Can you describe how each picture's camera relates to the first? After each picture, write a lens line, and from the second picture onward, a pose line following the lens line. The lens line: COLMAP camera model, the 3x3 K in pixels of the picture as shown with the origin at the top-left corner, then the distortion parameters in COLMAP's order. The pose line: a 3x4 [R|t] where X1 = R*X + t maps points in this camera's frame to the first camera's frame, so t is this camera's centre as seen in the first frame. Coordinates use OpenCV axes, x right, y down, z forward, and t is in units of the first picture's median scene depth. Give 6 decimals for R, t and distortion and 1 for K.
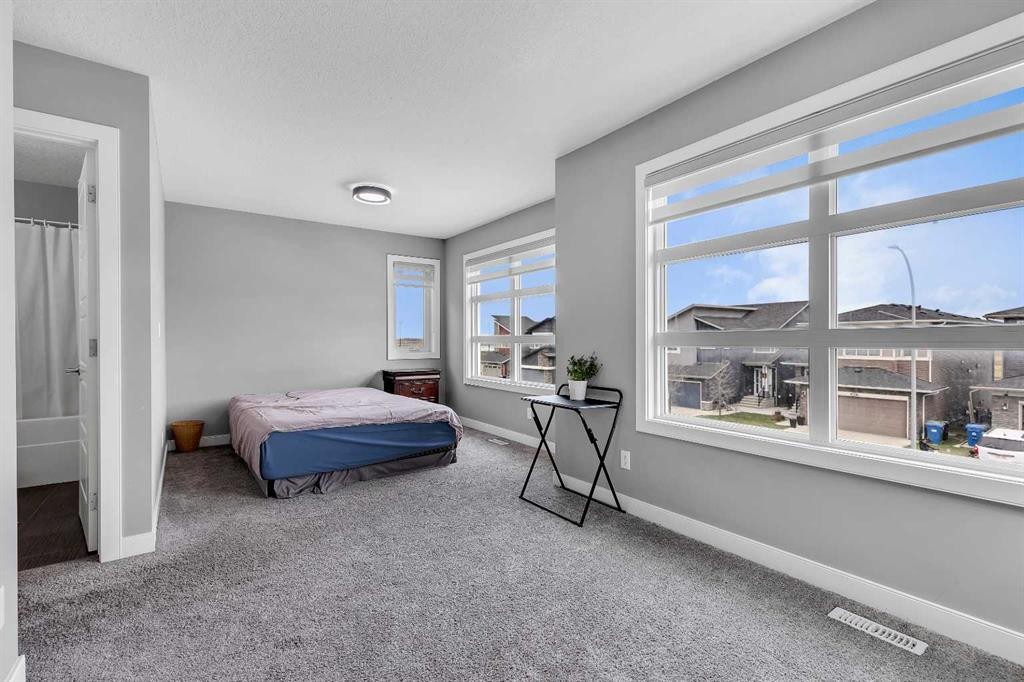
lens RADIAL K [[459.9, 0, 512.0], [0, 459.9, 341.0], [0, 0, 1]] dist [0.001048, 0.000216]
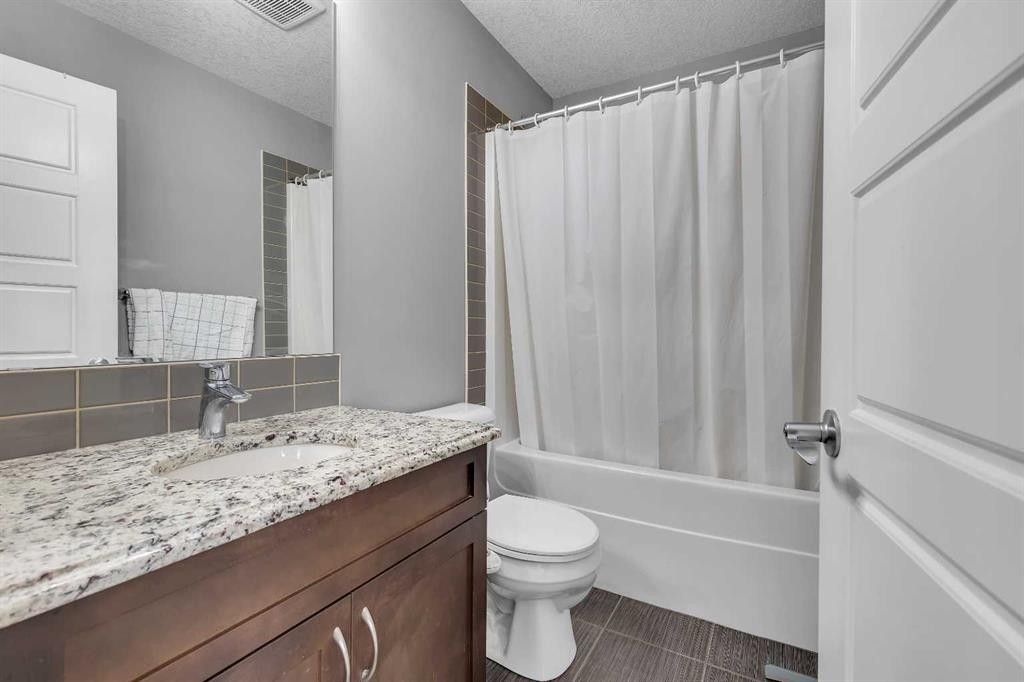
lens RADIAL K [[459.9, 0, 512.0], [0, 459.9, 341.0], [0, 0, 1]] dist [0.001048, 0.000216]
pose [[0.410164, 0.020625, -0.911778, -0.638142], [-0.001776, 0.999760, 0.021816, 0.005834], [0.912010, -0.007329, 0.410103, 0.614522]]
